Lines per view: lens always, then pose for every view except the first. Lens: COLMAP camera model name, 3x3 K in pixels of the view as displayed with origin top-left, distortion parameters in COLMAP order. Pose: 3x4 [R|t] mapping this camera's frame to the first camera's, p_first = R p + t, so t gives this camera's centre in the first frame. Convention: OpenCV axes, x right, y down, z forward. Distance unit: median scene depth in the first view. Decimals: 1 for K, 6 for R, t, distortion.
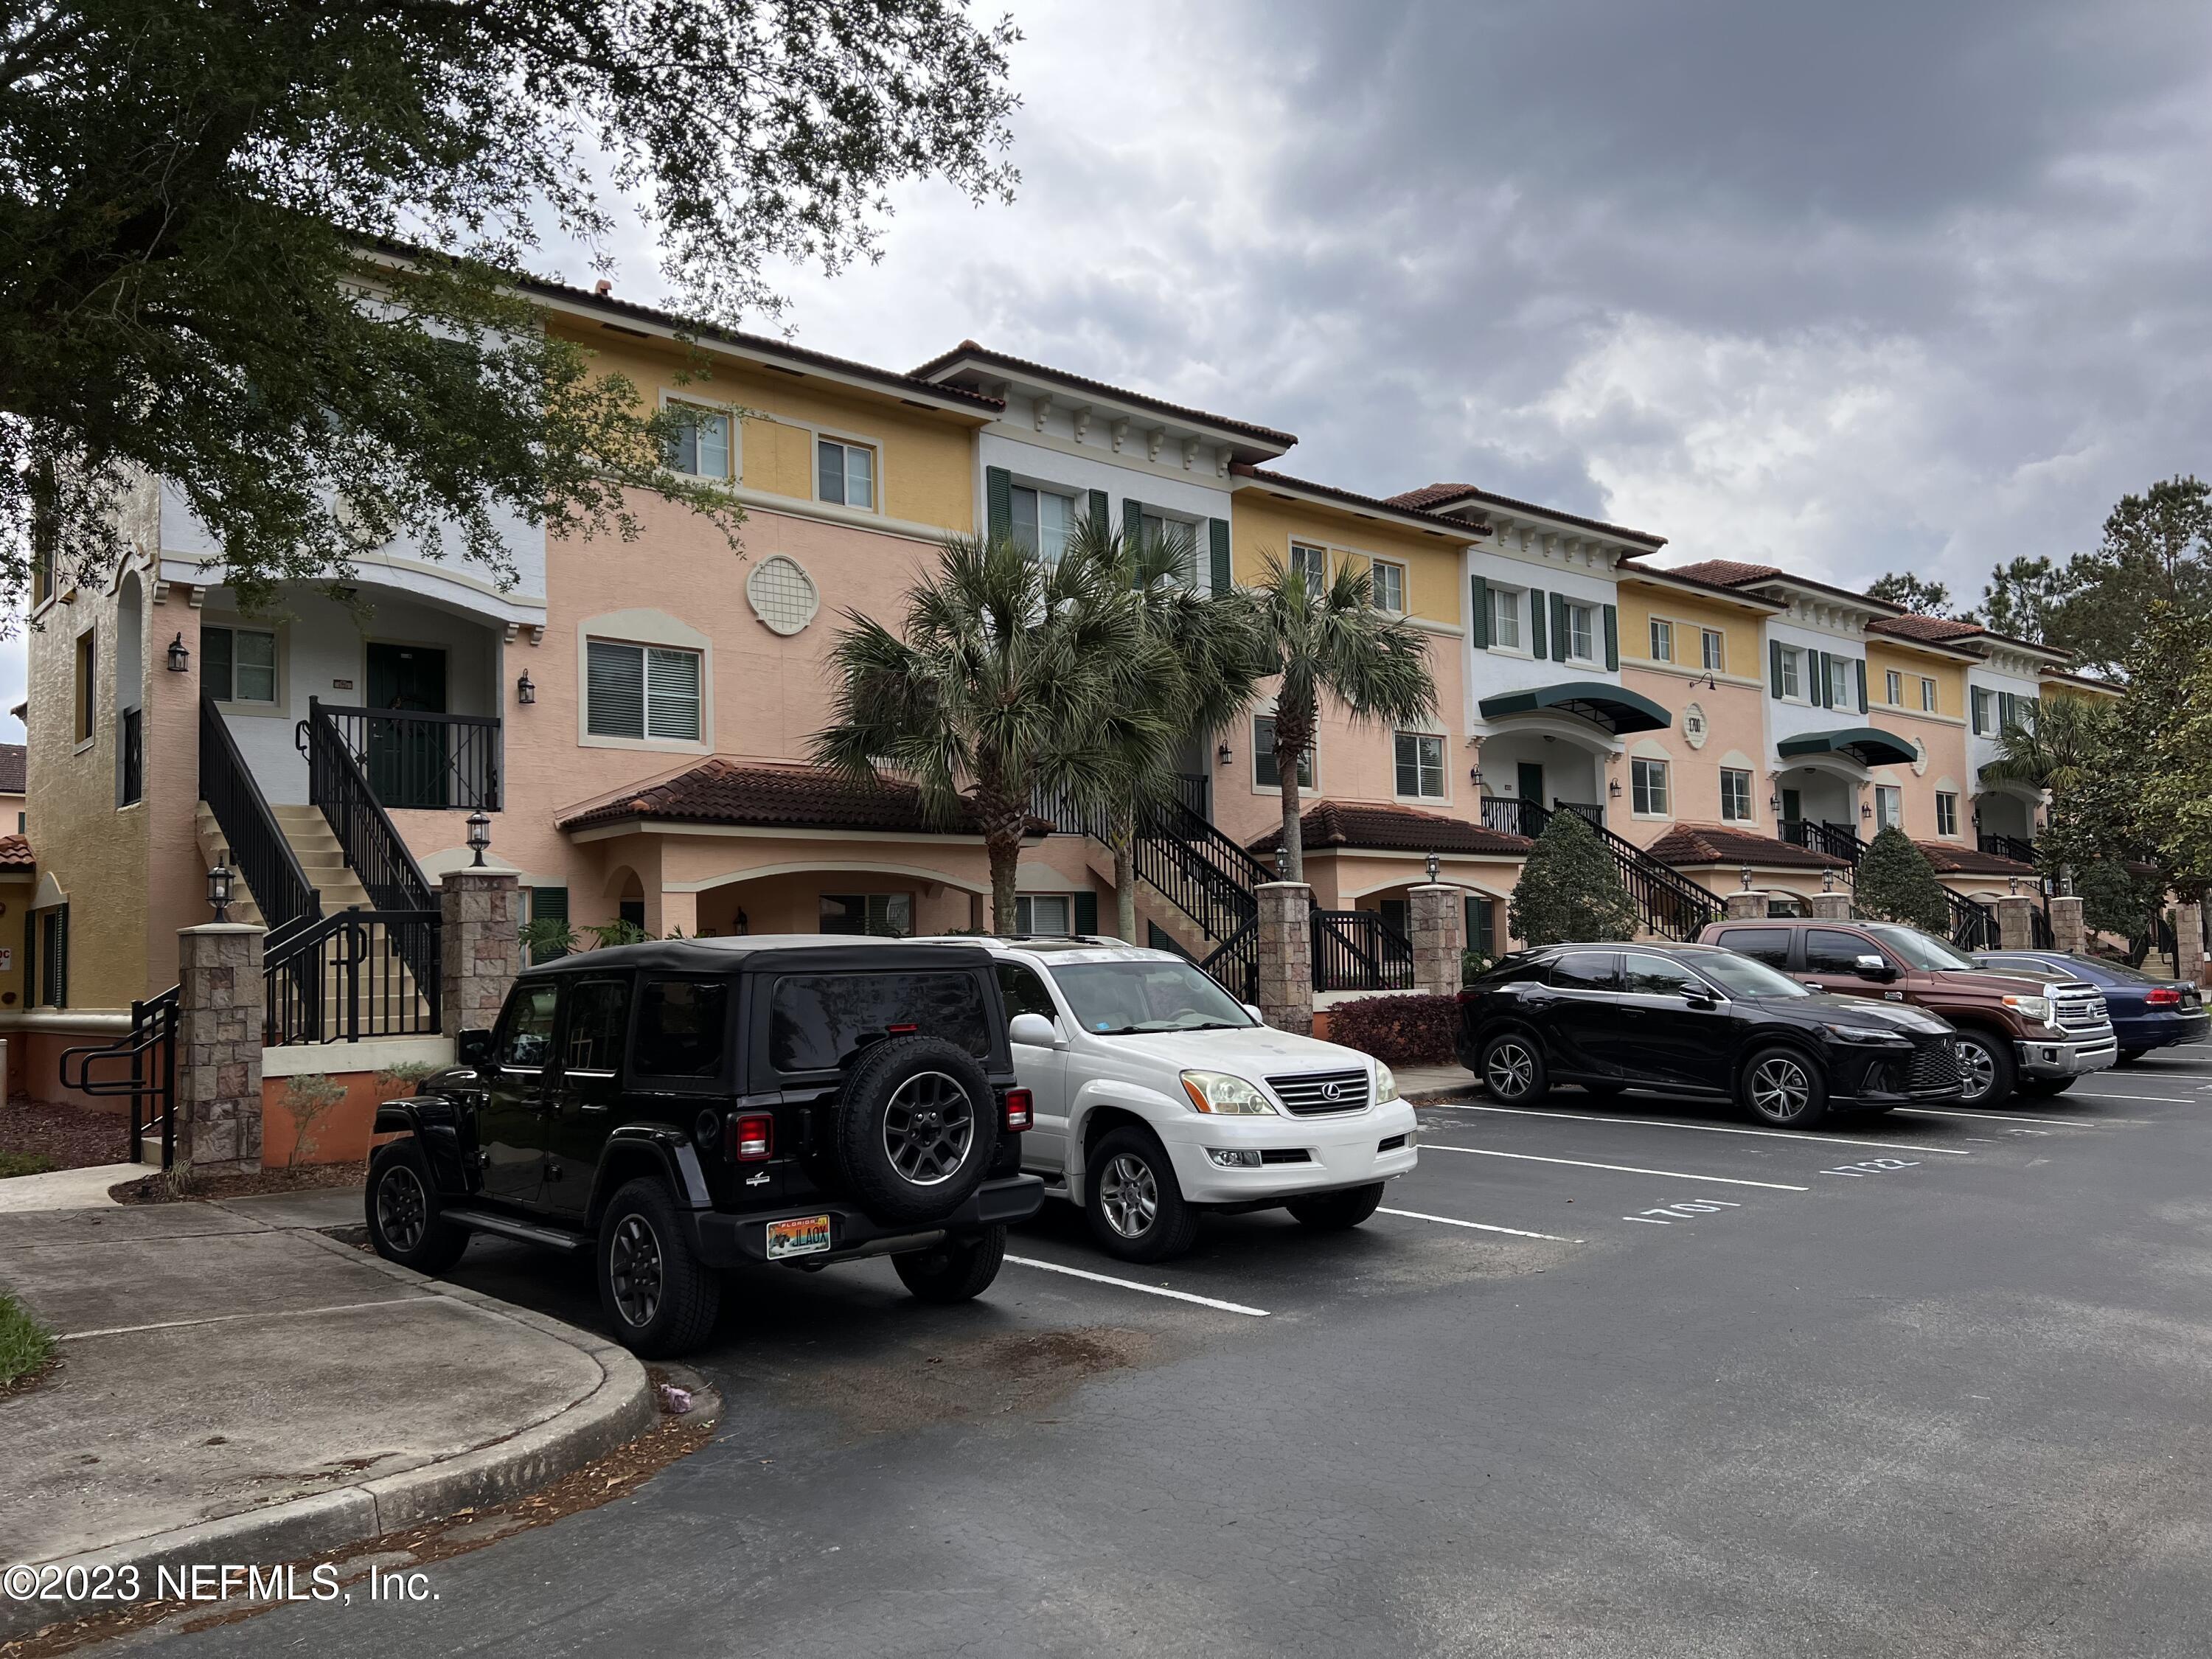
lens RADIAL K [[1922.6, 0, 1104.6], [0, 1922.6, 834.2], [0, 0, 1]] dist [0.095388, -0.125240]
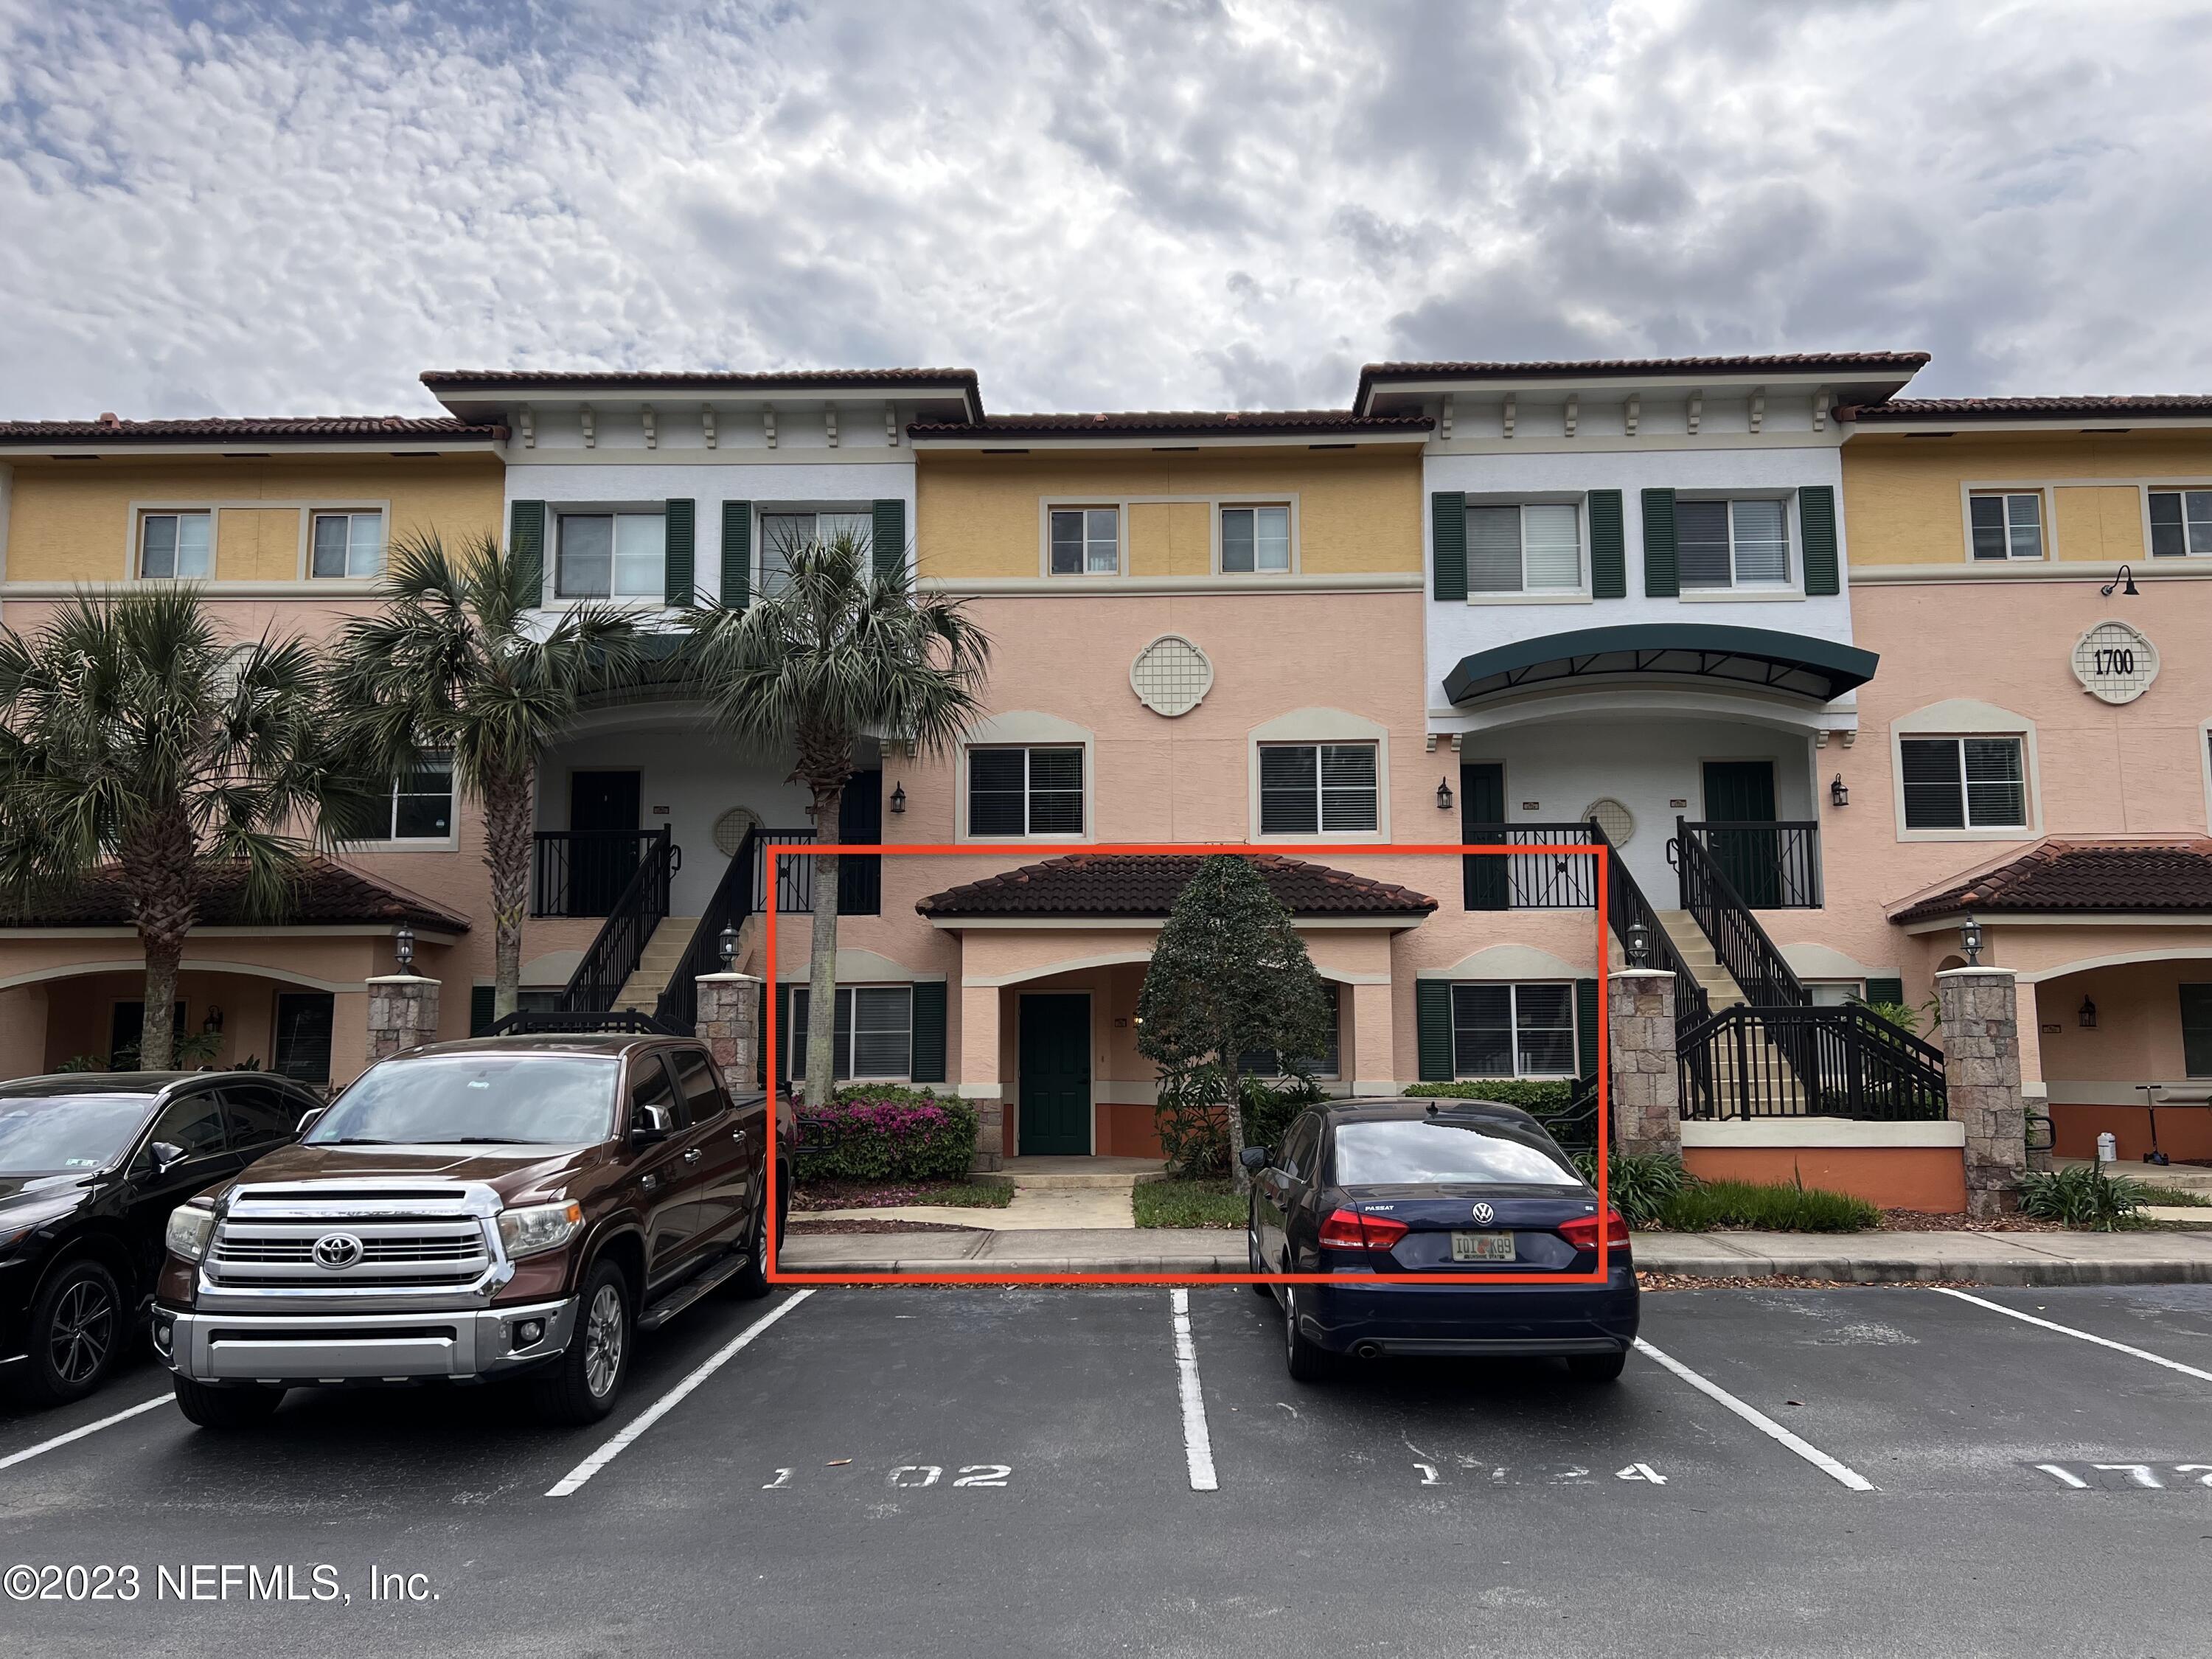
lens RADIAL K [[1654.8, 0, 1106.0], [0, 1654.8, 829.5], [0, 0, 1]] dist [0.069157, -0.072849]
pose [[0.684701, -0.084447, -0.723915, 0.338399], [0.038143, 0.996055, -0.080117, 0.014872], [0.727825, 0.027244, 0.685222, 0.345095]]
